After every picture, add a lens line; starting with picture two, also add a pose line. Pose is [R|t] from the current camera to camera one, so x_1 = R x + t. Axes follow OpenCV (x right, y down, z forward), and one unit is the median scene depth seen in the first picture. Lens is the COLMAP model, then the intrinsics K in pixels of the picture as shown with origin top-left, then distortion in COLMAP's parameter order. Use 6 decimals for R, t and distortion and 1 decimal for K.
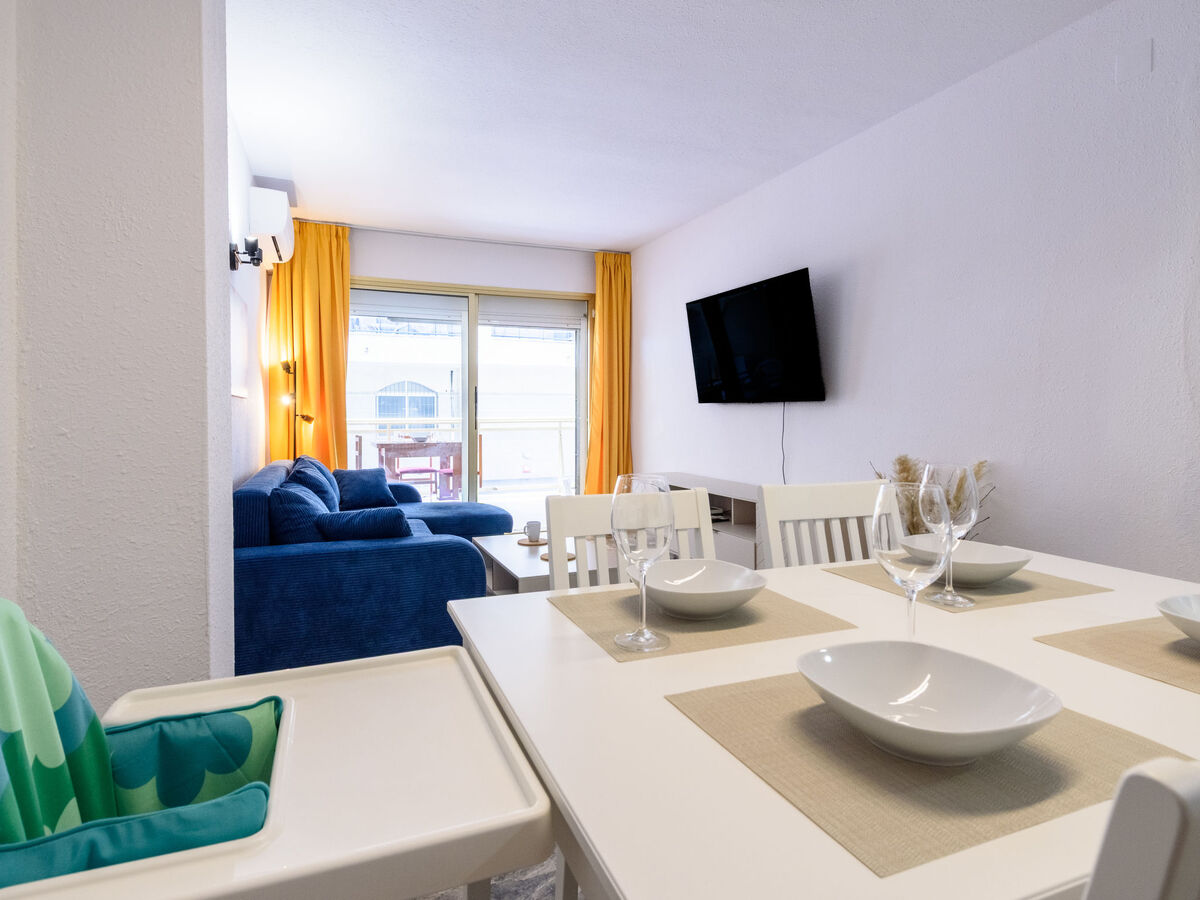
lens RADIAL K [[635.7, 0, 560.3], [0, 635.7, 423.9], [0, 0, 1]] dist [0.020329, -0.000797]
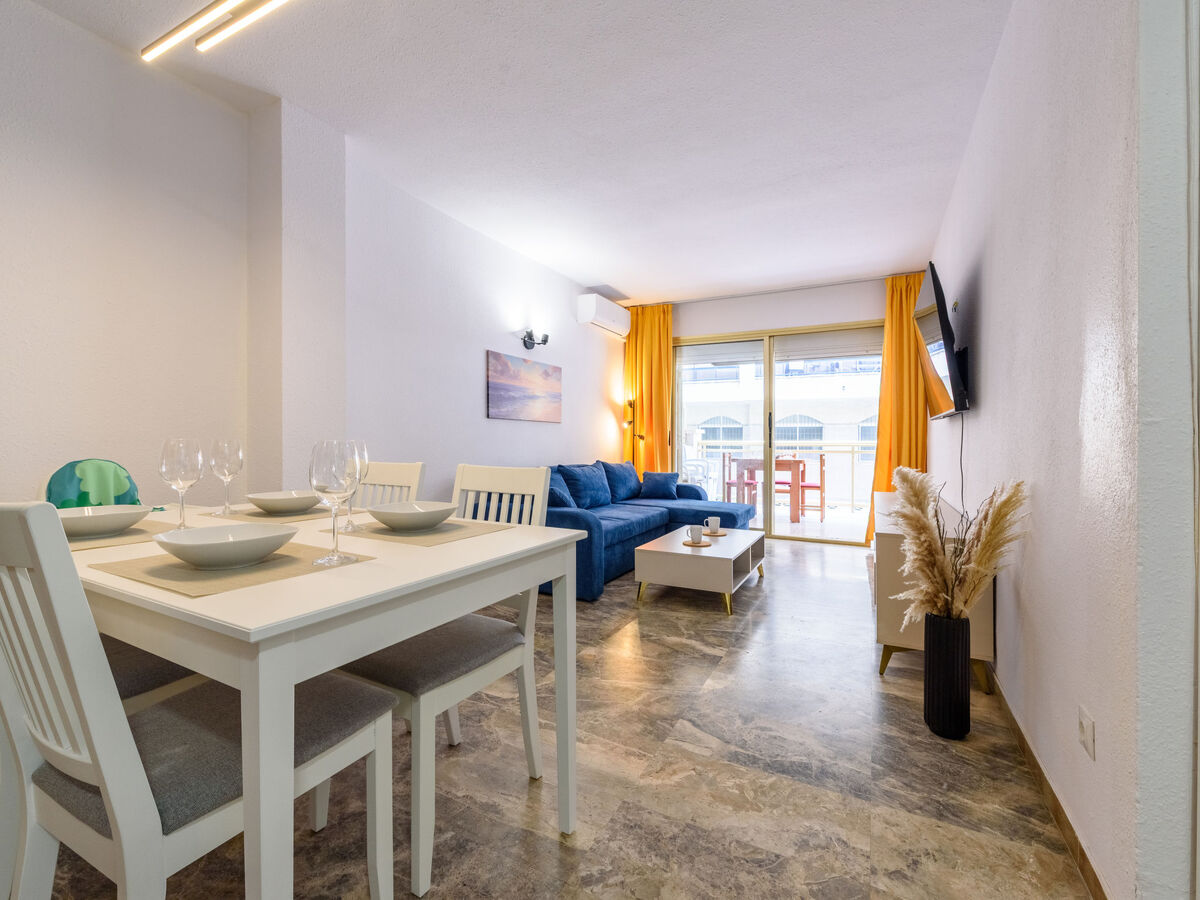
lens RADIAL K [[520.0, 0, 613.4], [0, 520.0, 438.7], [0, 0, 1]] dist [0.001309, -0.000073]
pose [[0.681429, -0.001226, -0.731884, 0.444889], [-0.017843, 0.999674, -0.018288, 0.017774], [0.731667, 0.025521, 0.681184, 0.123366]]
